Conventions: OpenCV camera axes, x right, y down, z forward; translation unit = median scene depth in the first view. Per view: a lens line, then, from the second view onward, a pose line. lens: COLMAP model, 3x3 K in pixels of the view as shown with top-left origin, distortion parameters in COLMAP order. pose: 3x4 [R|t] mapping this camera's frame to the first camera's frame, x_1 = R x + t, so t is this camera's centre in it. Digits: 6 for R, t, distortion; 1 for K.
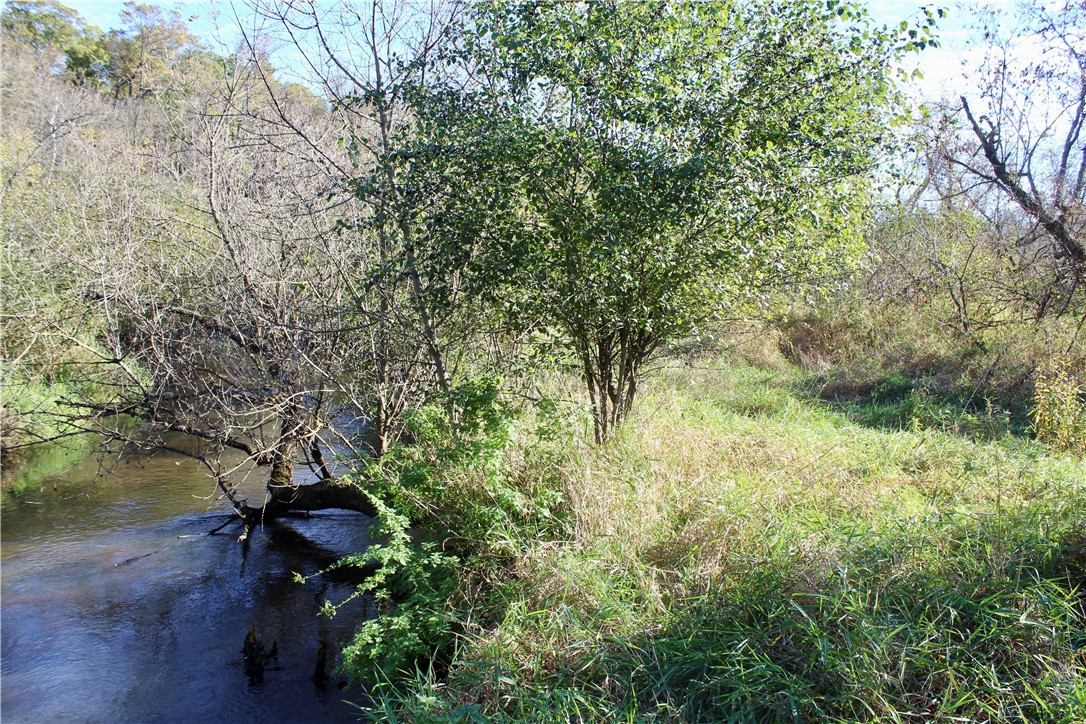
lens RADIAL K [[914.5, 0, 543.0], [0, 914.5, 362.0], [0, 0, 1]] dist [-0.158491, 0.158760]
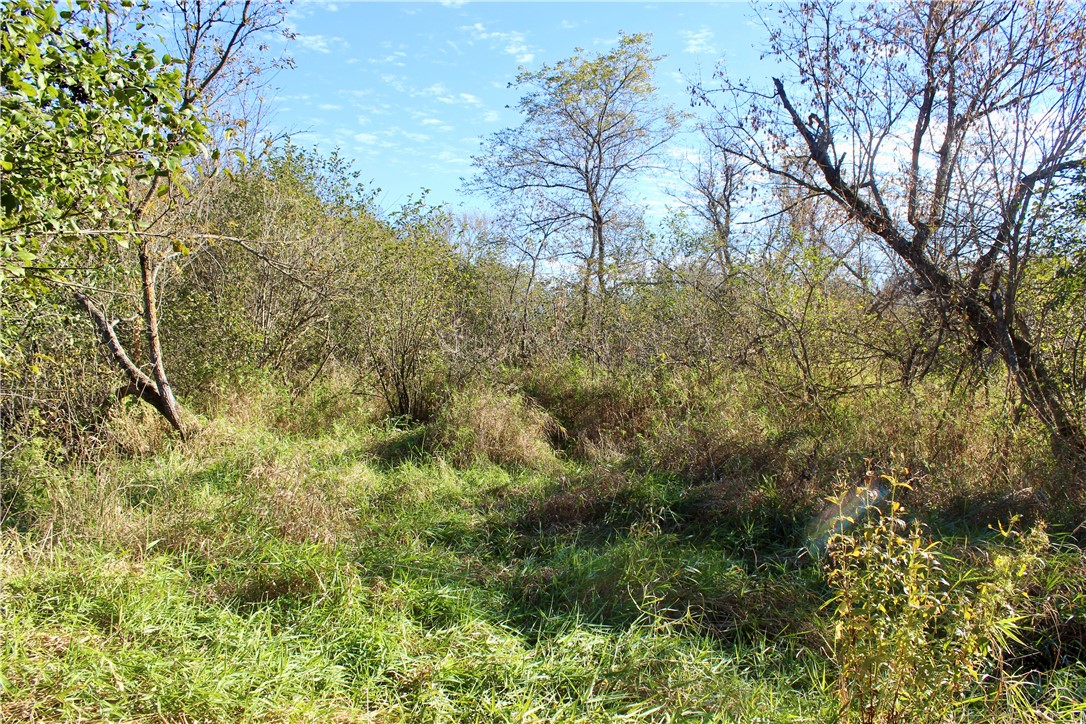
lens RADIAL K [[914.5, 0, 543.0], [0, 914.5, 362.0], [0, 0, 1]] dist [-0.158491, 0.158760]
pose [[0.993824, -0.028792, 0.107169, 0.196588], [0.038259, 0.995442, -0.087356, -0.011353], [-0.104166, 0.090917, 0.990396, 0.308644]]
